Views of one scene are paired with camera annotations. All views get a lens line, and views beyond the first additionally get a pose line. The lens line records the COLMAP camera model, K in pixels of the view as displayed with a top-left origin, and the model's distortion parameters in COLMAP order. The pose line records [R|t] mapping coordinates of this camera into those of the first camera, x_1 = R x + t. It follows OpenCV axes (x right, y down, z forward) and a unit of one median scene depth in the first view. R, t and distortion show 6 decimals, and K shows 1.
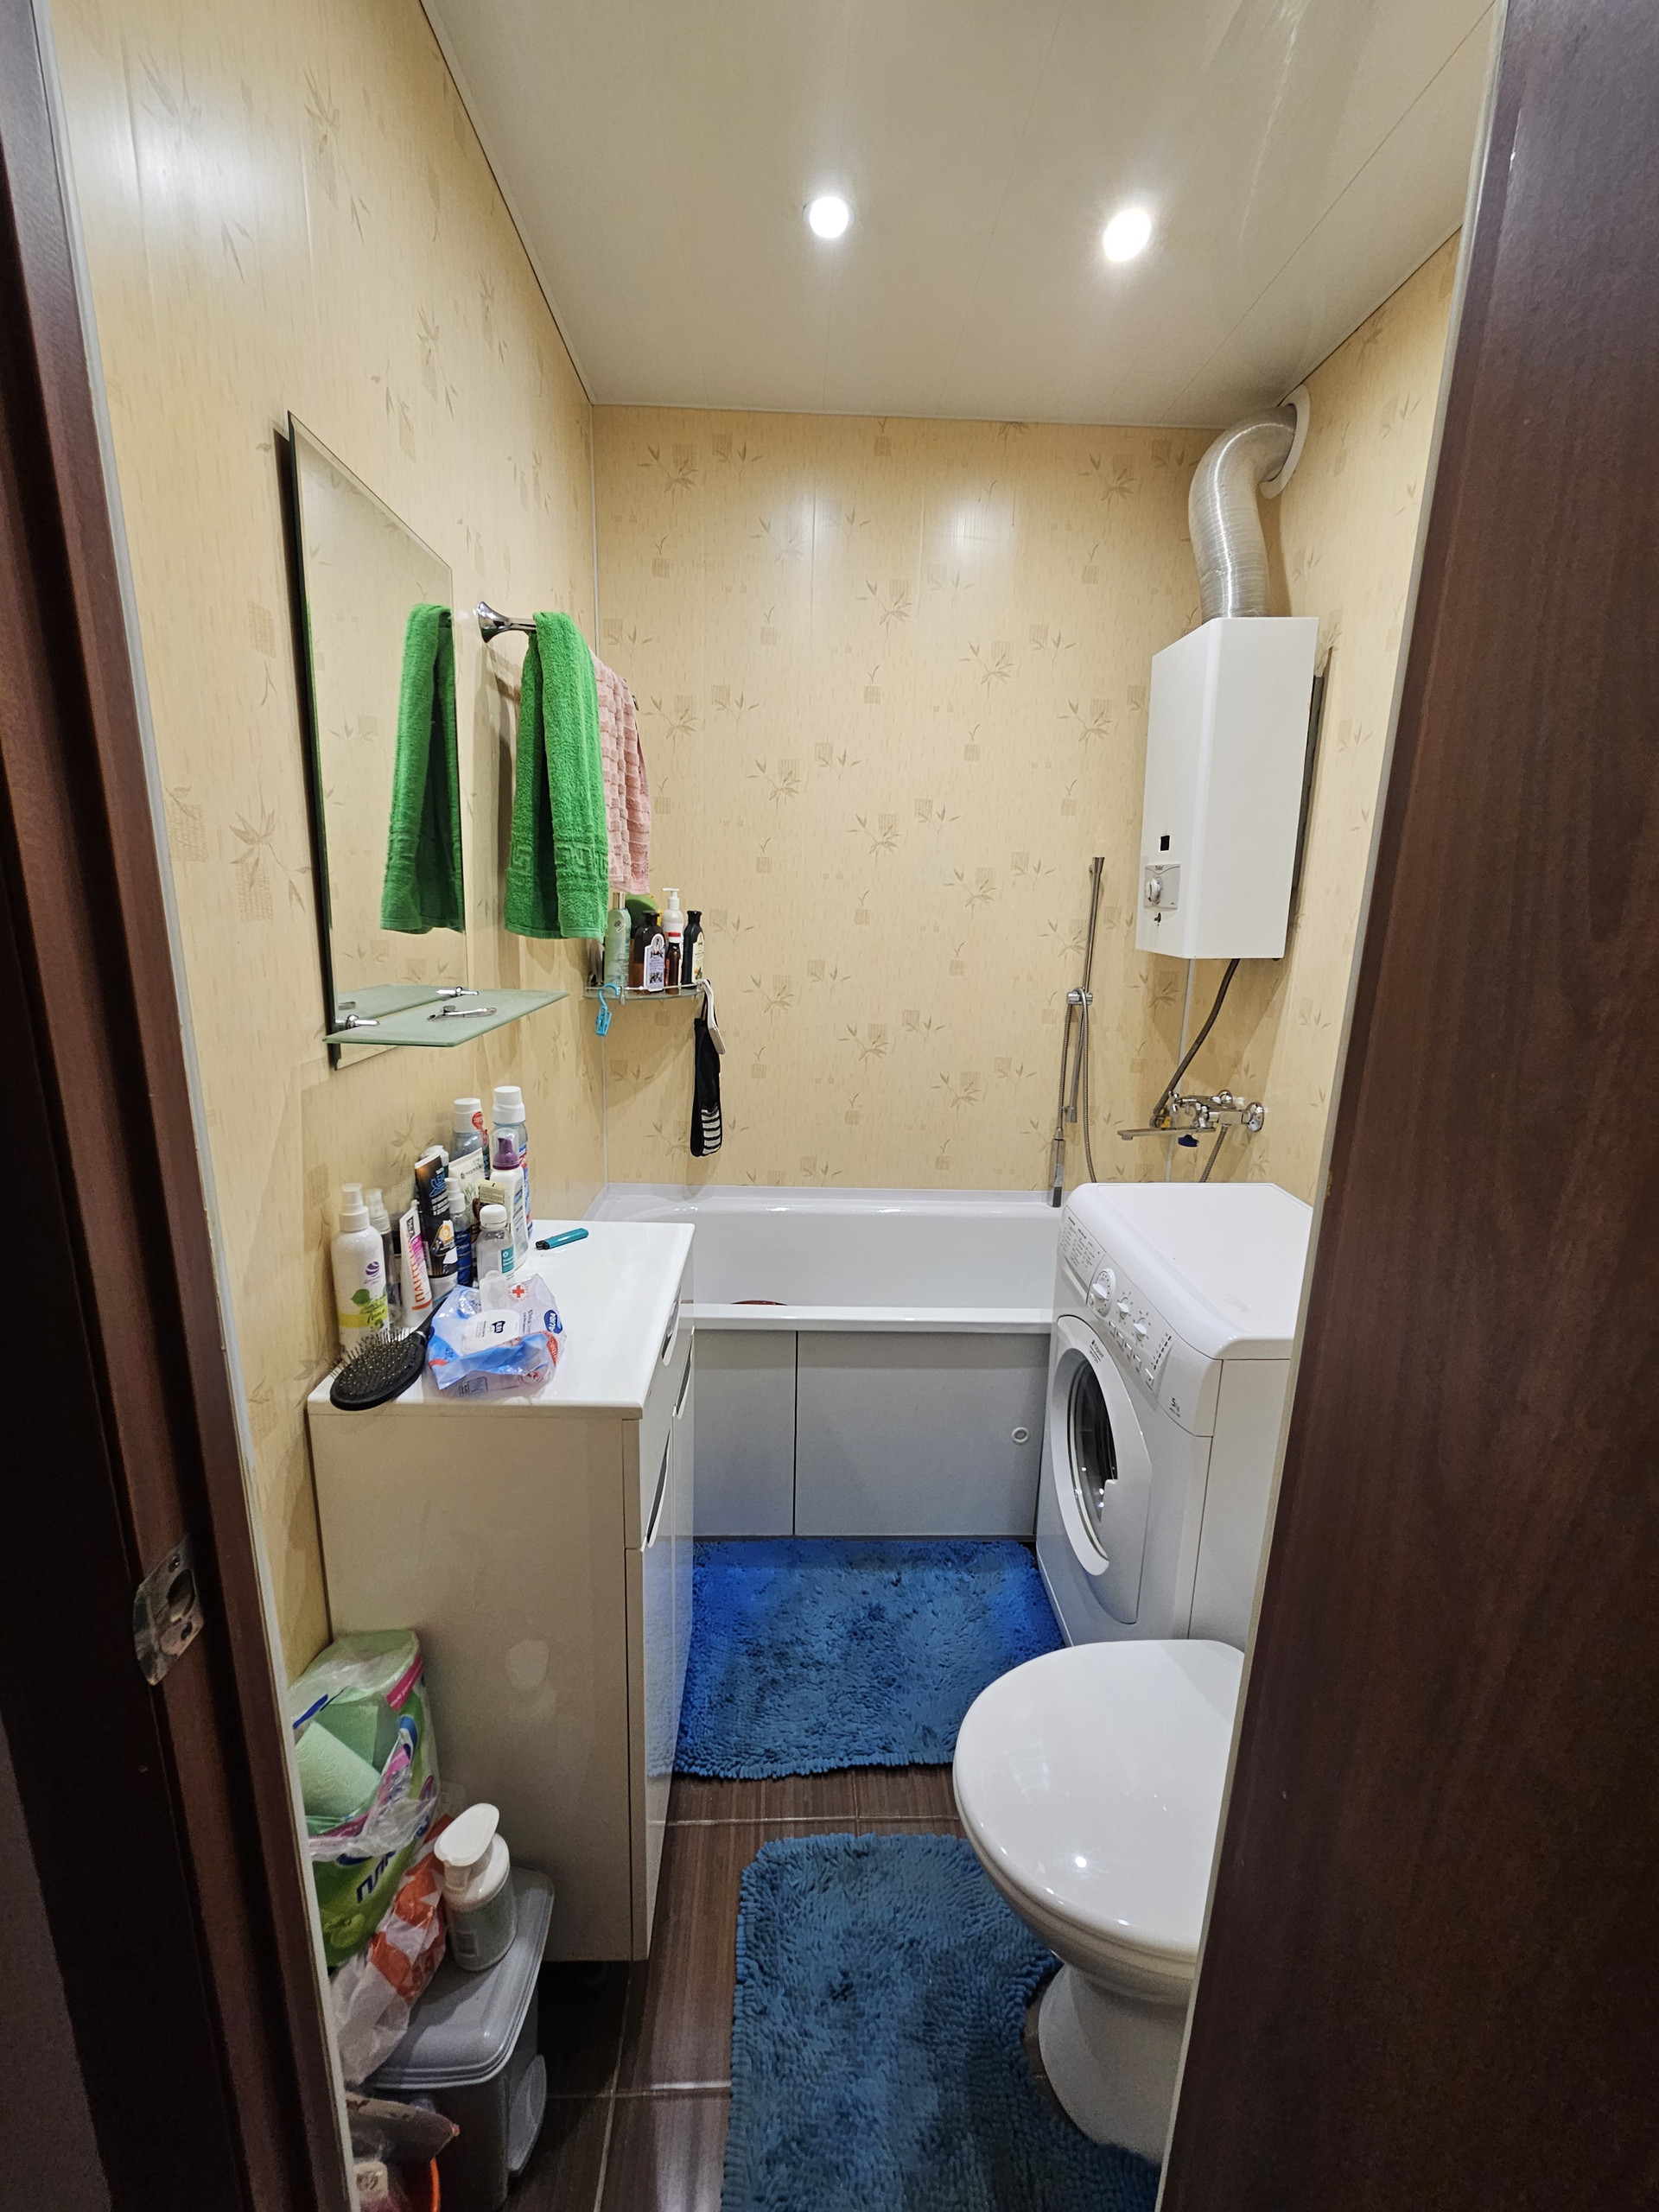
lens RADIAL K [[900.0, 0, 819.9], [0, 900.0, 1100.5], [0, 0, 1]] dist [0.000666, -0.000885]
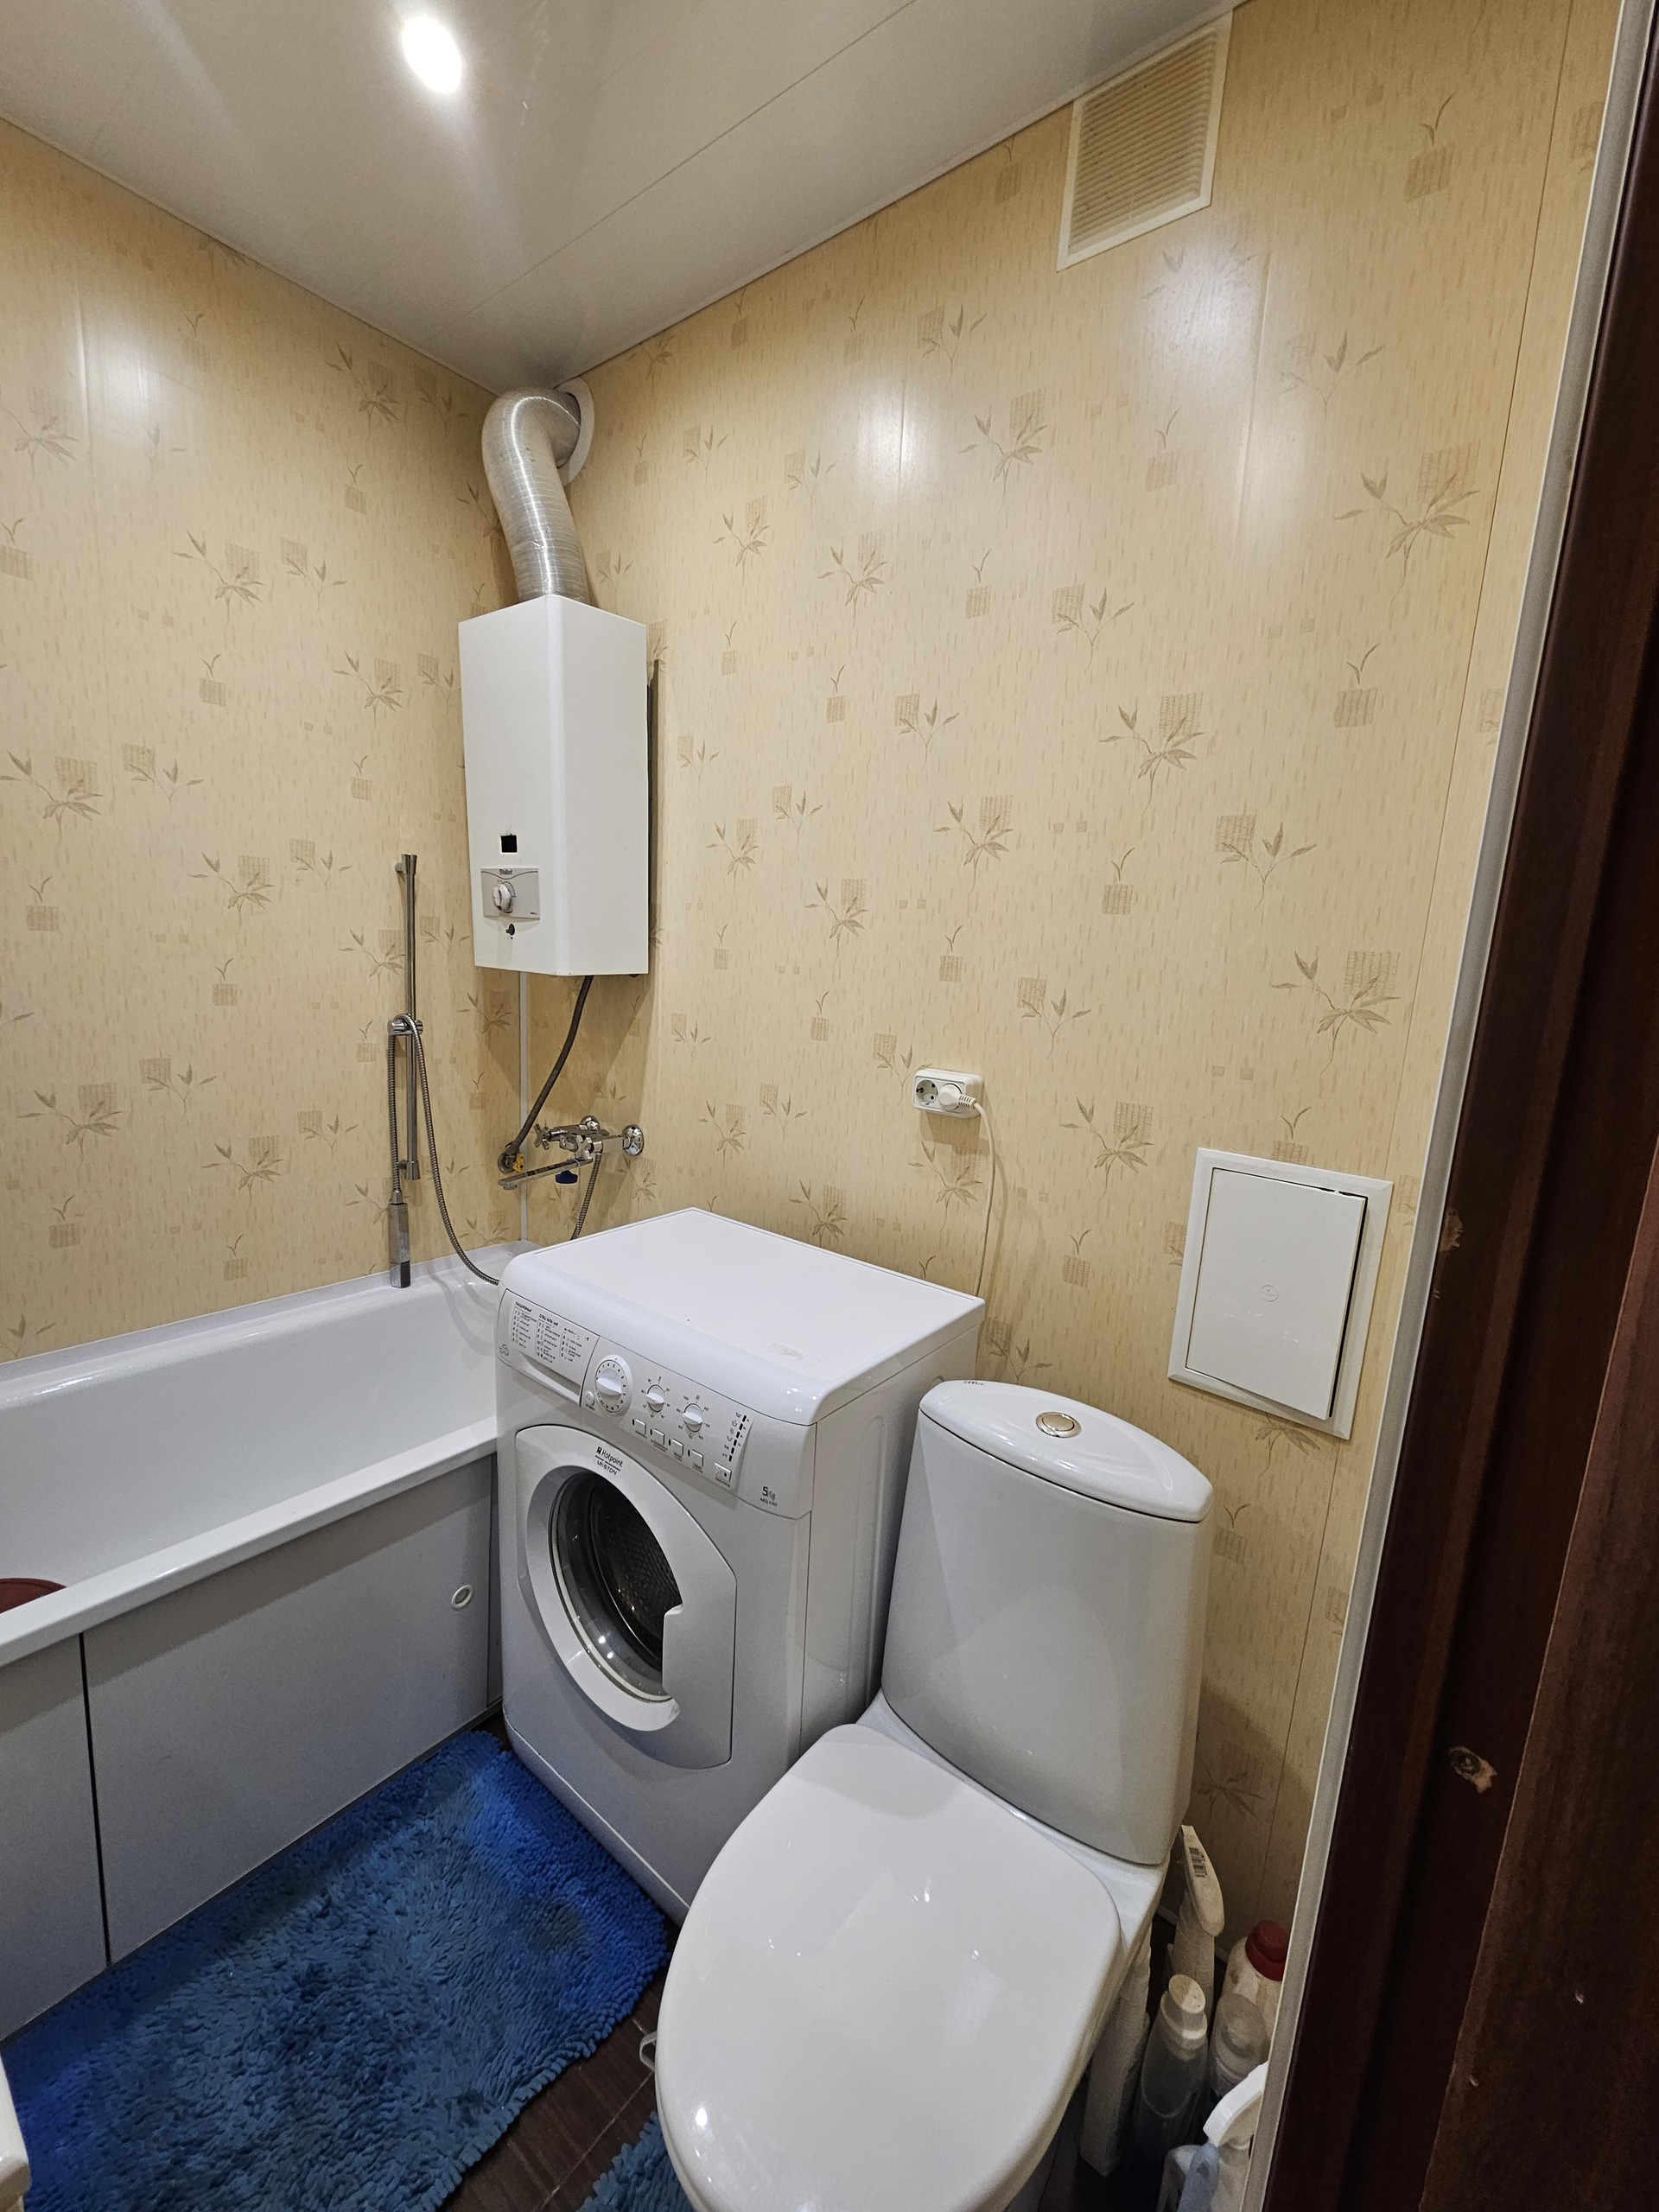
lens RADIAL K [[900.0, 0, 819.9], [0, 900.0, 1100.5], [0, 0, 1]] dist [0.000666, -0.000885]
pose [[0.649788, -0.116294, 0.751167, -0.101159], [0.134556, 0.990218, 0.036908, -0.032664], [-0.748111, 0.077091, 0.659080, 0.222558]]
